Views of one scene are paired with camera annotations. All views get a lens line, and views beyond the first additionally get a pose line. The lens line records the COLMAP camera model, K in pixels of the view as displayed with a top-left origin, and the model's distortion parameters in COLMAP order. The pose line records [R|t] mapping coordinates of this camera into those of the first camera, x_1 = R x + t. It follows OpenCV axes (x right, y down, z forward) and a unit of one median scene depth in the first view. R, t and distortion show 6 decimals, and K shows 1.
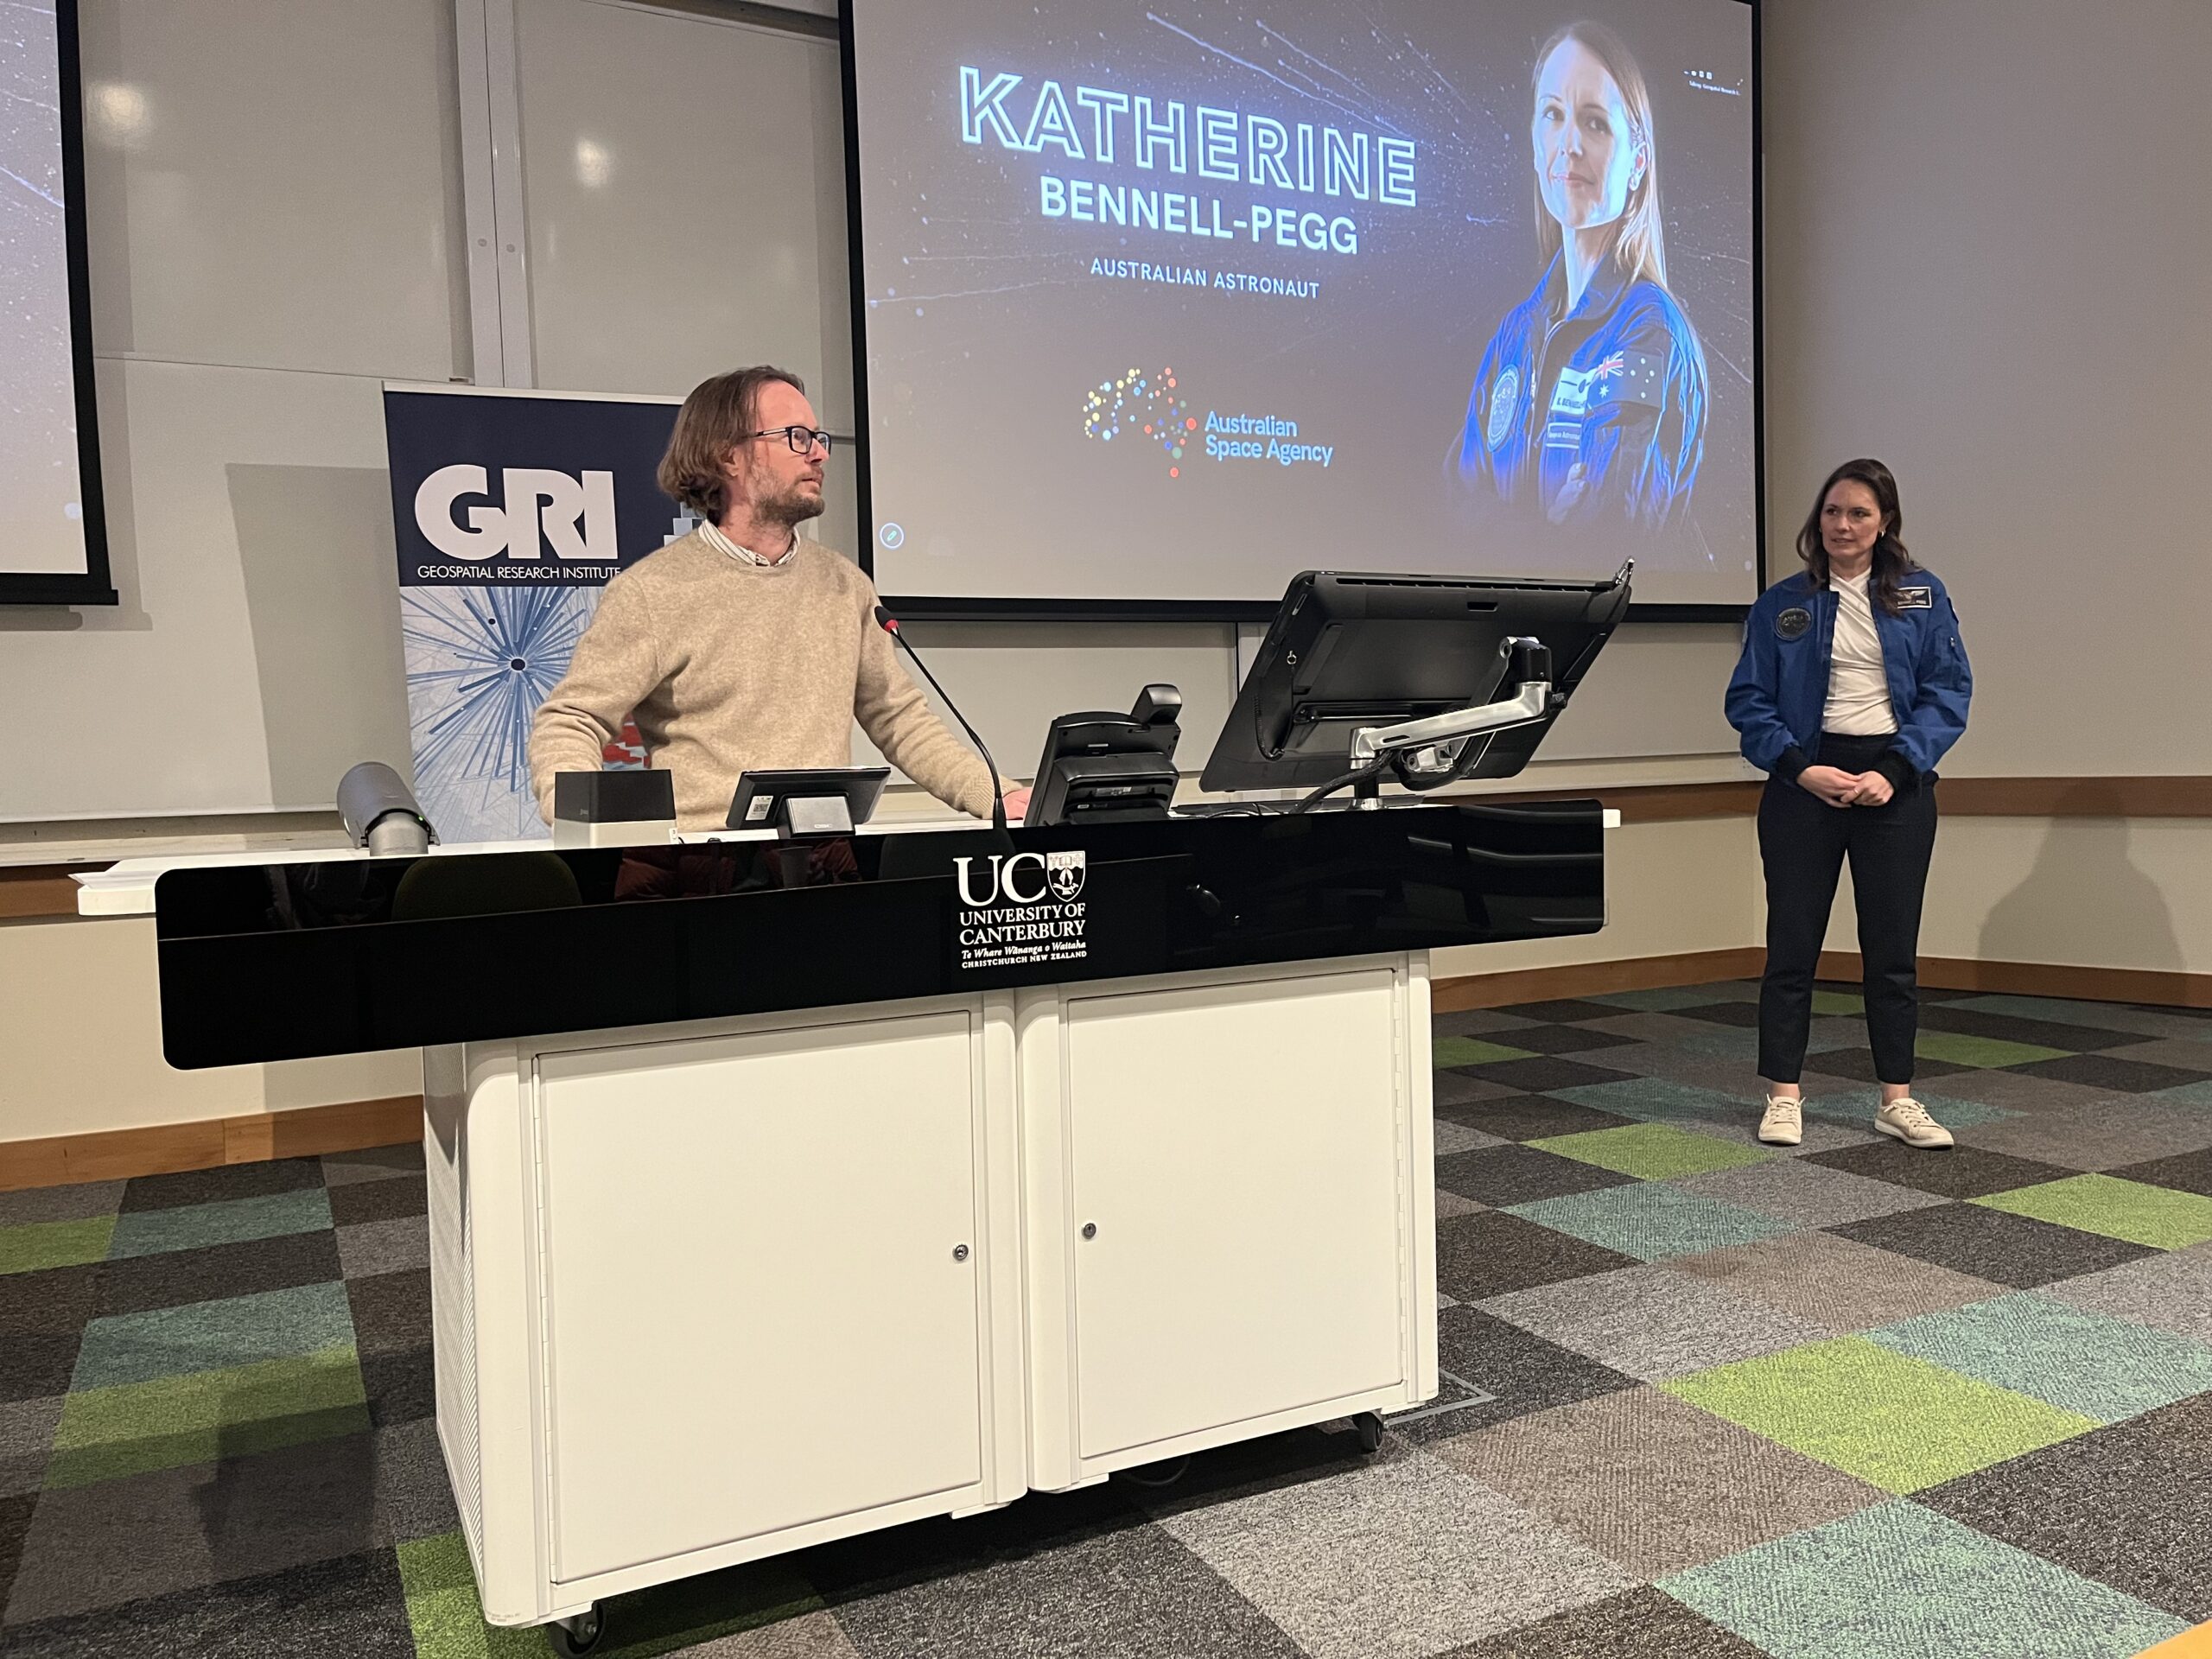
lens RADIAL K [[1703.6, 0, 1114.2], [0, 1703.6, 830.5], [0, 0, 1]] dist [0.072373, -0.113173]
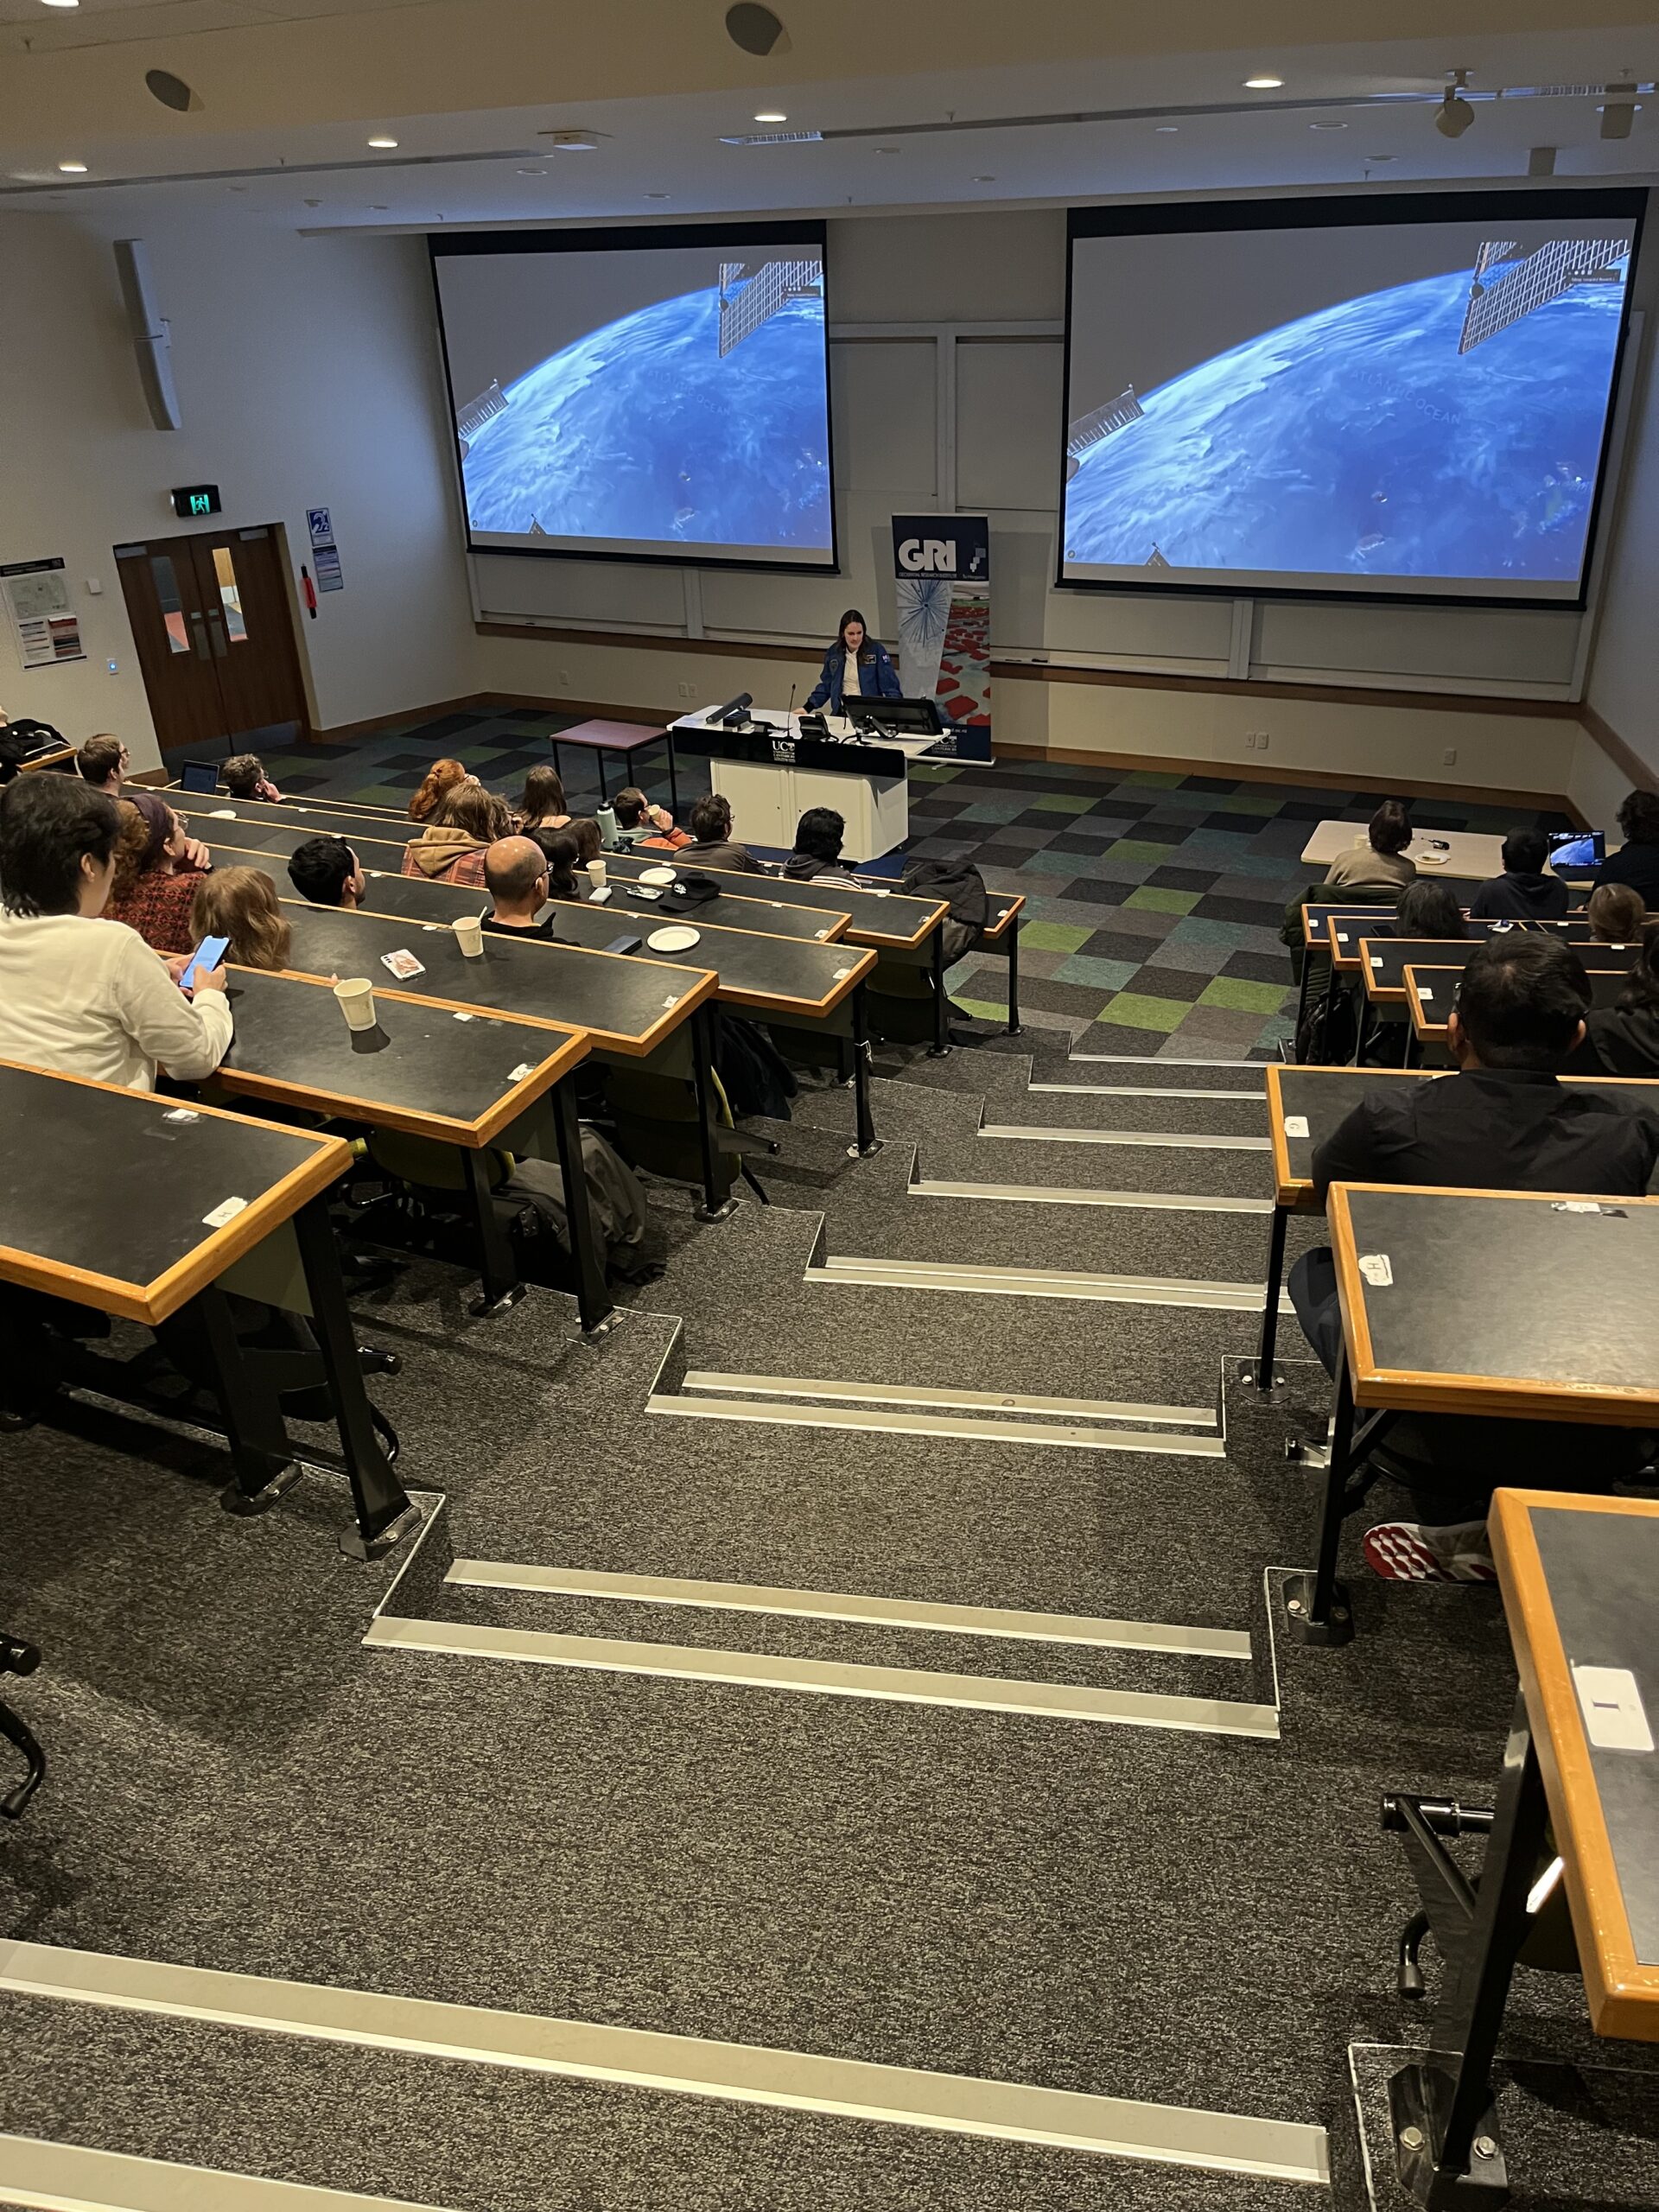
lens RADIAL K [[1703.6, 0, 833.4], [0, 1703.6, 1106.0], [0, 0, 1]] dist [0.072373, -0.113173]
pose [[0.589464, 0.373875, -0.716065, 4.199654], [-0.022714, 0.893766, 0.447959, -1.337492], [0.807475, -0.247791, 0.535335, -2.024539]]
